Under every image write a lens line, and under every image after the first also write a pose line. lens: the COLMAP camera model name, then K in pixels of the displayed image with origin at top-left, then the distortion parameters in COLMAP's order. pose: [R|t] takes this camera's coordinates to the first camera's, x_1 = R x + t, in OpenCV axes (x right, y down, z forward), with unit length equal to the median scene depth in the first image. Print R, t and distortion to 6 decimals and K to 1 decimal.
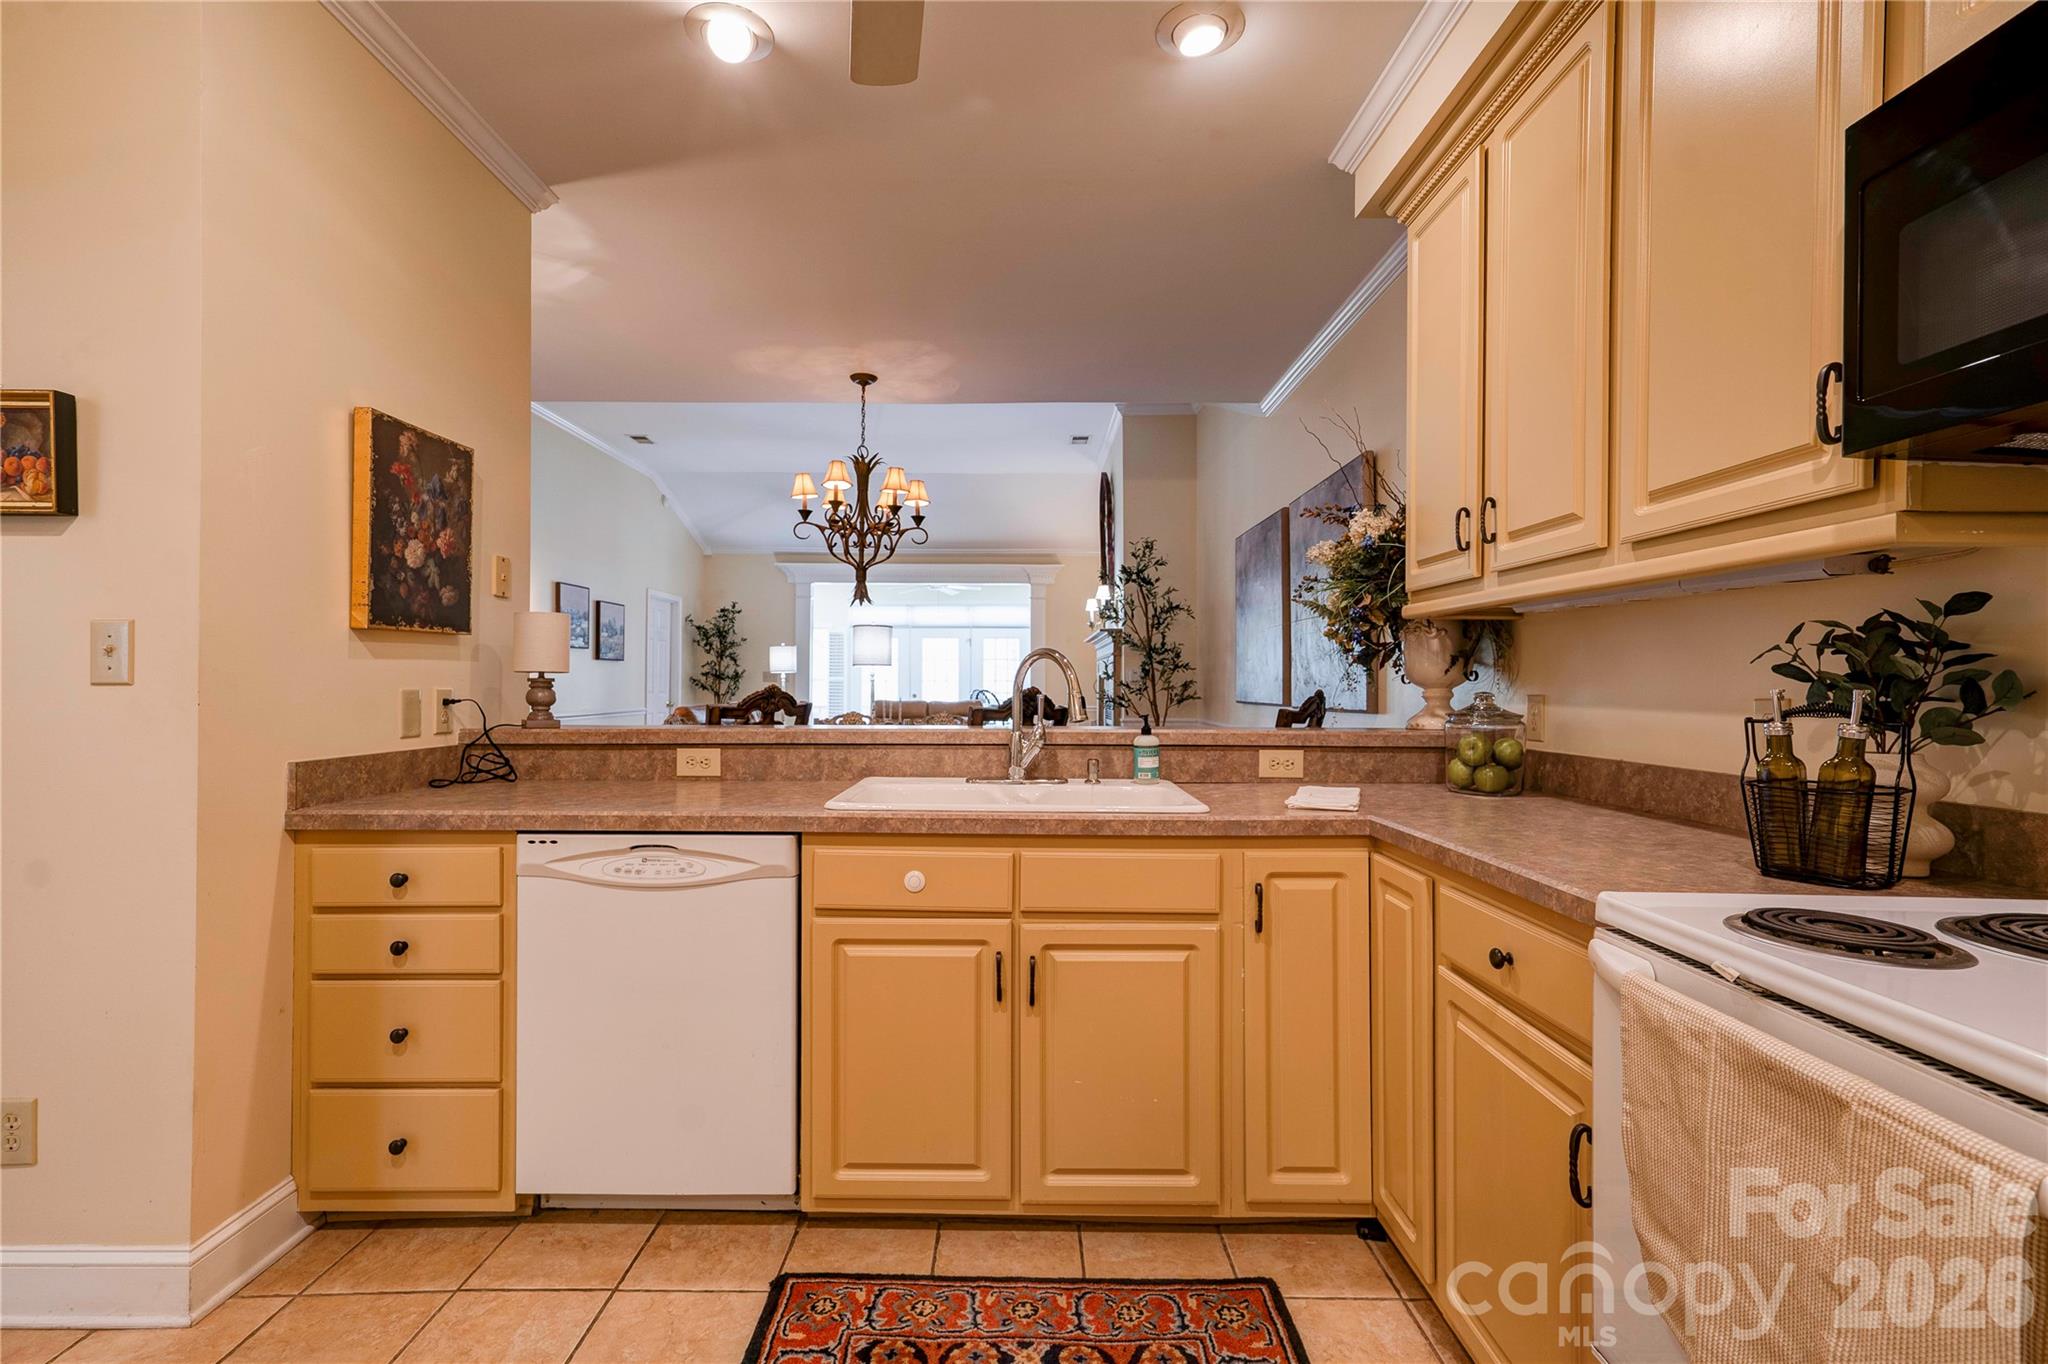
lens RADIAL K [[944.2, 0, 1010.9], [0, 944.2, 679.7], [0, 0, 1]] dist [-0.001869, 0.011133]
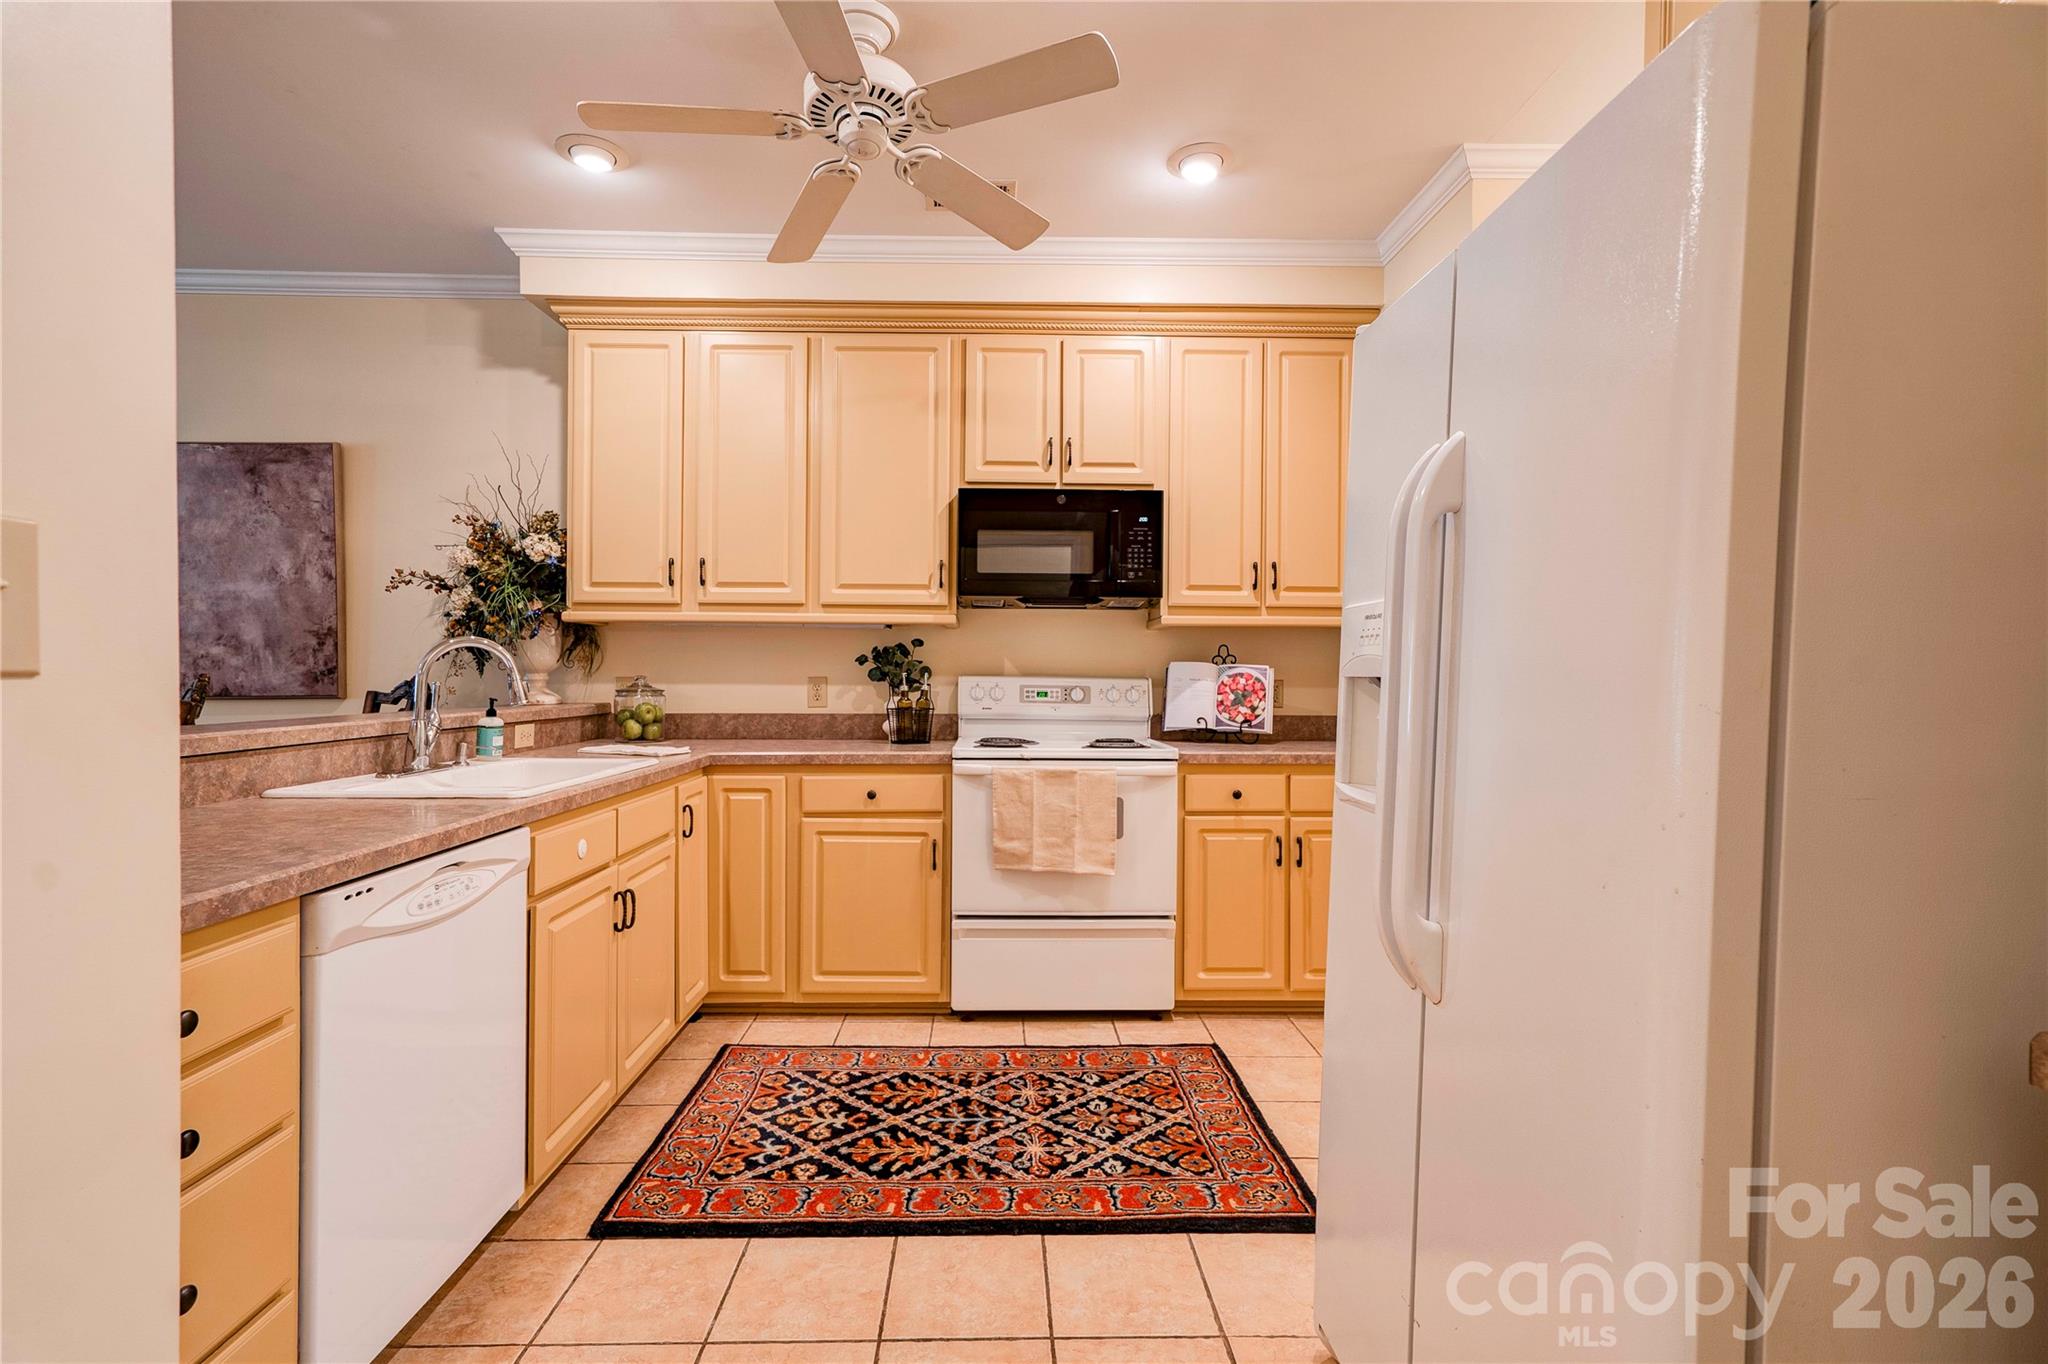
lens RADIAL K [[944.2, 0, 1010.9], [0, 944.2, 679.7], [0, 0, 1]] dist [-0.001869, 0.011133]
pose [[-0.032929, -0.011221, 0.999395, -1.218012], [-0.005147, 0.999926, 0.011057, -0.000439], [-0.999444, -0.004780, -0.032984, 0.528018]]
